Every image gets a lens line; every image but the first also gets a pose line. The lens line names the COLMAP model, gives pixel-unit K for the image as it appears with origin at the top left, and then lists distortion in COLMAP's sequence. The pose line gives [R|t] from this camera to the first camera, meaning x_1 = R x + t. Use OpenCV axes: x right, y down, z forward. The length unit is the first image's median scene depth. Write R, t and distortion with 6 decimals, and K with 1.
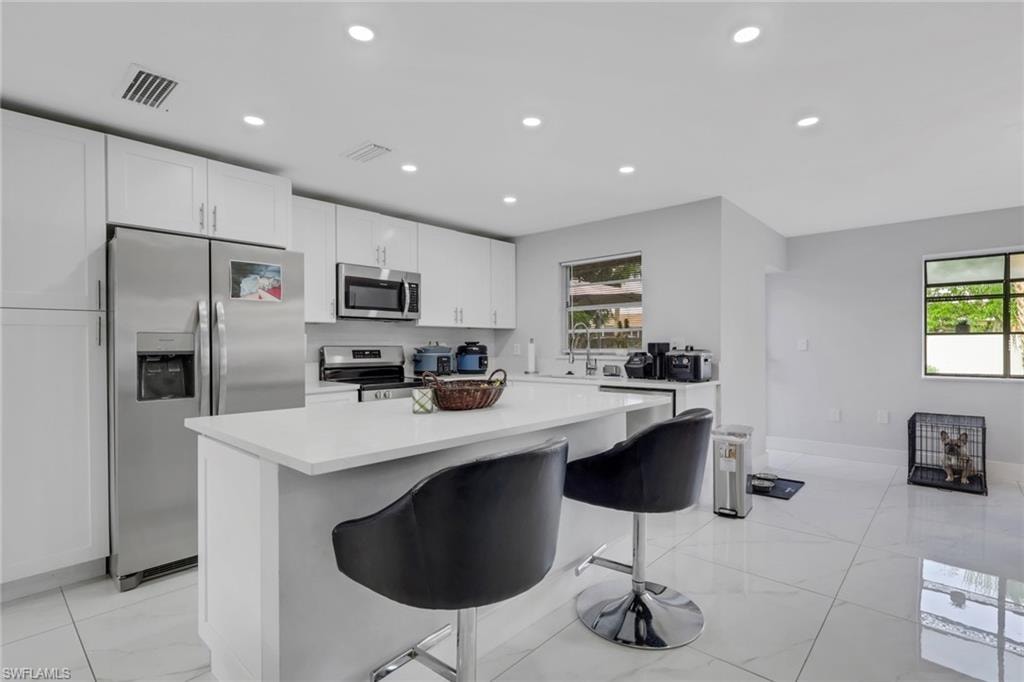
lens RADIAL K [[490.3, 0, 515.1], [0, 490.3, 350.3], [0, 0, 1]] dist [0.001226, 0.000314]
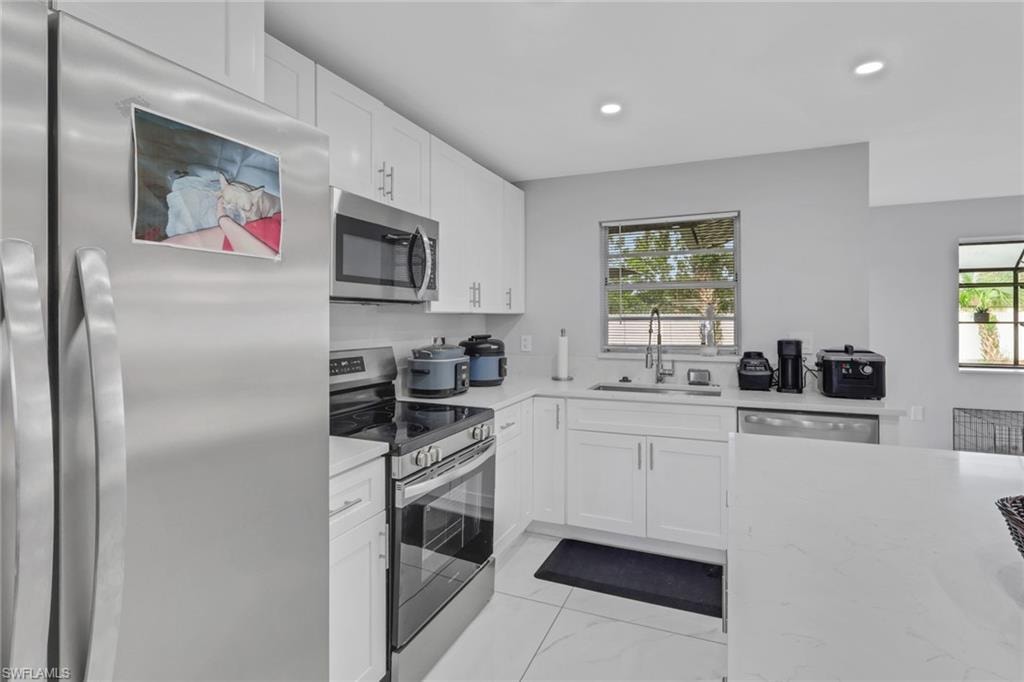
lens RADIAL K [[496.2, 0, 513.2], [0, 496.2, 316.2], [0, 0, 1]] dist [0.000811, 0.000179]
pose [[0.946546, 0.003606, 0.322547, -0.294383], [0.001117, 0.999895, -0.014454, -0.037280], [-0.322566, 0.014042, 0.946443, 0.419096]]
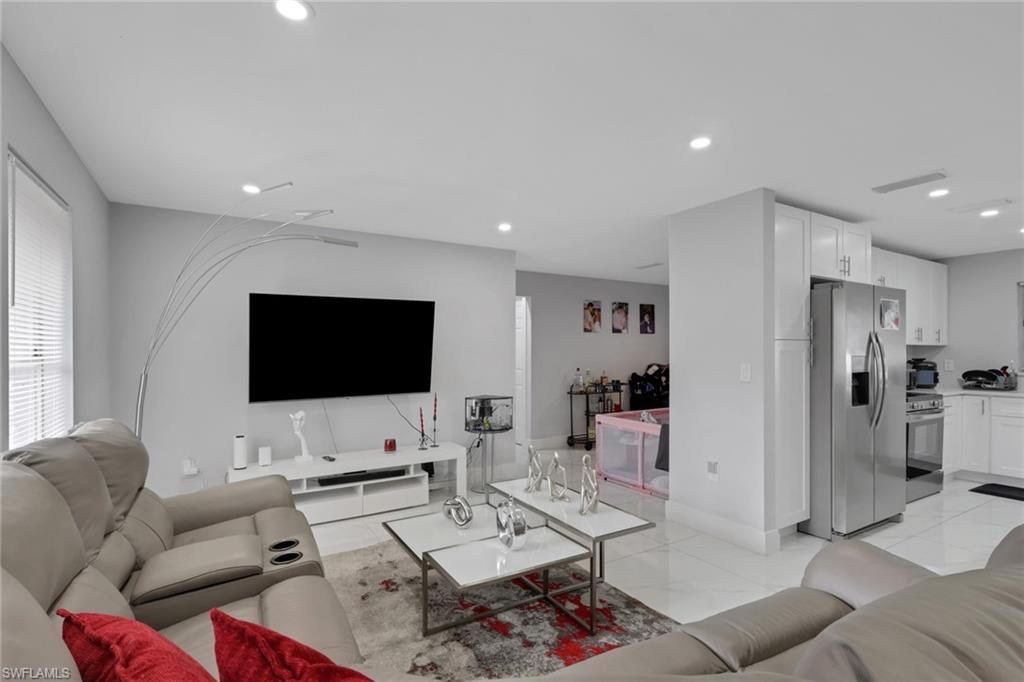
lens RADIAL K [[490.3, 0, 515.1], [0, 490.3, 350.3], [0, 0, 1]] dist [0.001226, 0.000314]
pose [[0.958321, 0.002834, -0.285680, -0.721930], [-0.006150, 0.999924, -0.010709, -0.020439], [0.285627, 0.012020, 0.958265, -0.339196]]
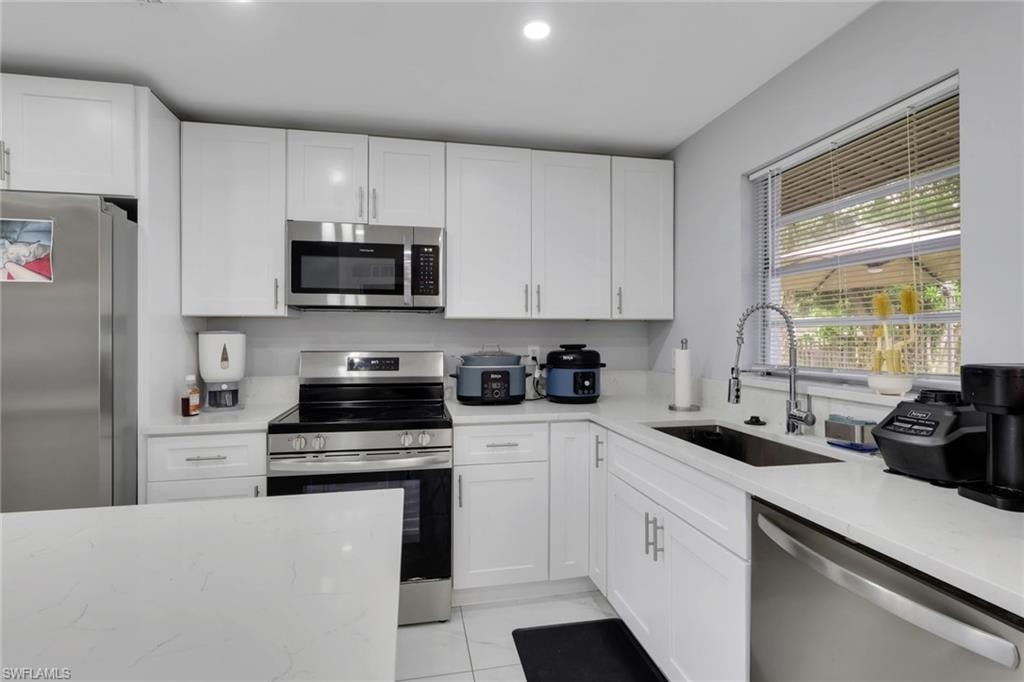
lens RADIAL K [[491.1, 0, 513.1], [0, 491.1, 335.5], [0, 0, 1]] dist [0.000064, 0.000031]
pose [[0.808574, 0.002377, -0.588390, 0.212247], [-0.010353, 0.999895, -0.010188, -0.024171], [0.588304, 0.014329, 0.808513, 0.577070]]
